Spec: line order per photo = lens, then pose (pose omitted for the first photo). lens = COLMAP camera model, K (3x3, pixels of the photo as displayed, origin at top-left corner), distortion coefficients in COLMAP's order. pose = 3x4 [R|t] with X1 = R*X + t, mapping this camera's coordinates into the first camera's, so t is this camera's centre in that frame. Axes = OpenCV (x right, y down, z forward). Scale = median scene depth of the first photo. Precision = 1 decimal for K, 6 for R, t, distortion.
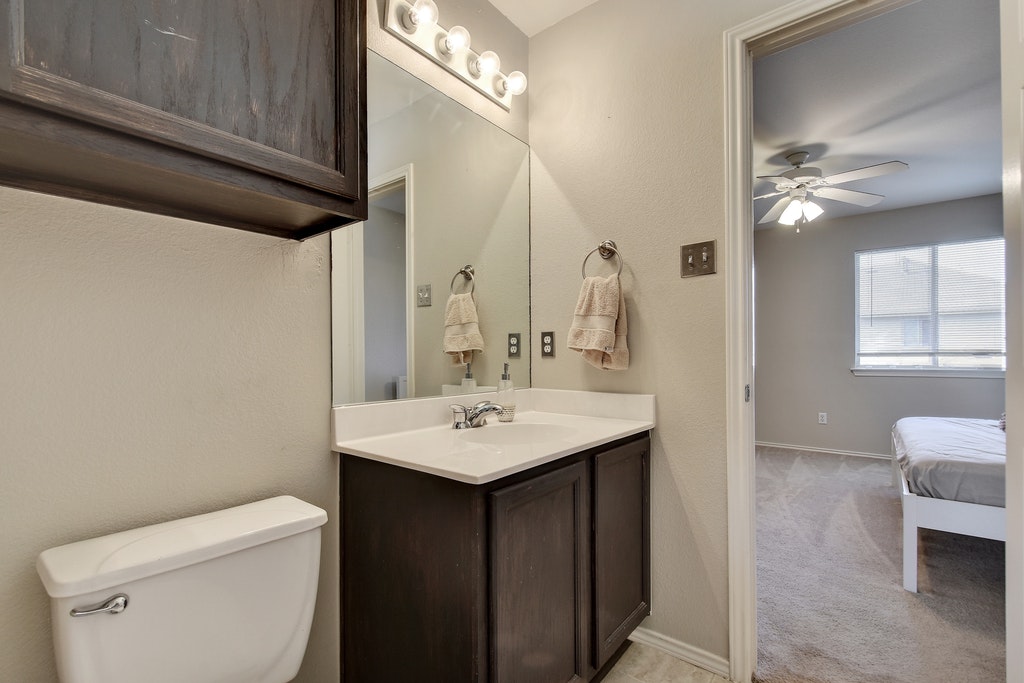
lens RADIAL K [[454.8, 0, 510.3], [0, 454.8, 348.9], [0, 0, 1]] dist [0.008115, -0.005827]
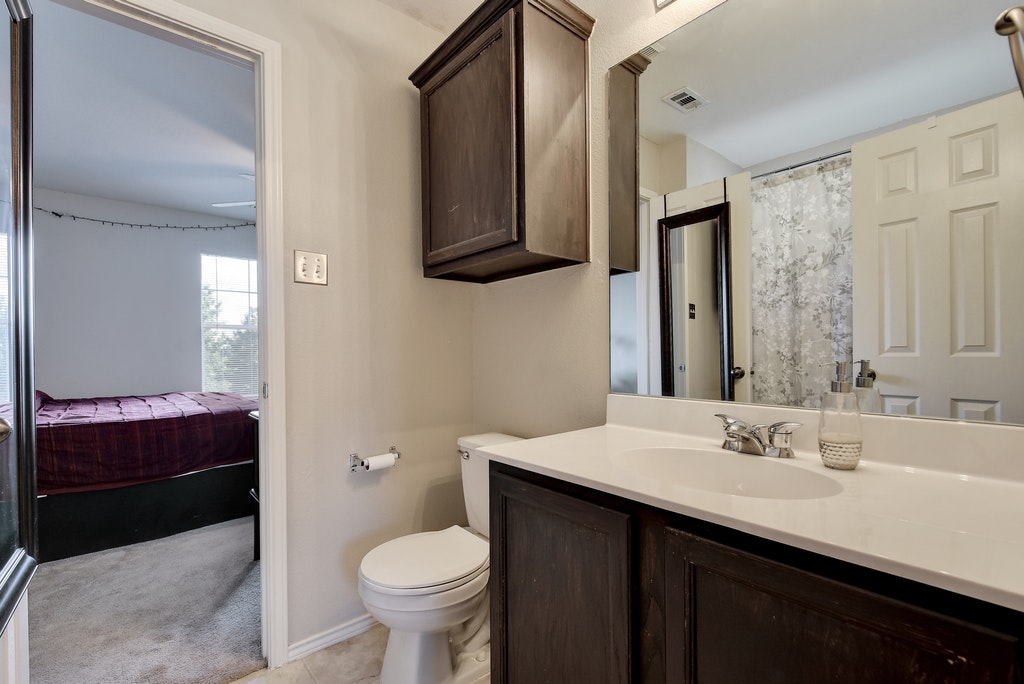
lens RADIAL K [[454.8, 0, 510.1], [0, 454.8, 350.2], [0, 0, 1]] dist [0.008115, -0.005827]
pose [[-0.182356, -0.000955, -0.983232, 1.136242], [0.020530, 0.999778, -0.004779, 0.020755], [0.983018, -0.021057, -0.182296, 1.328866]]
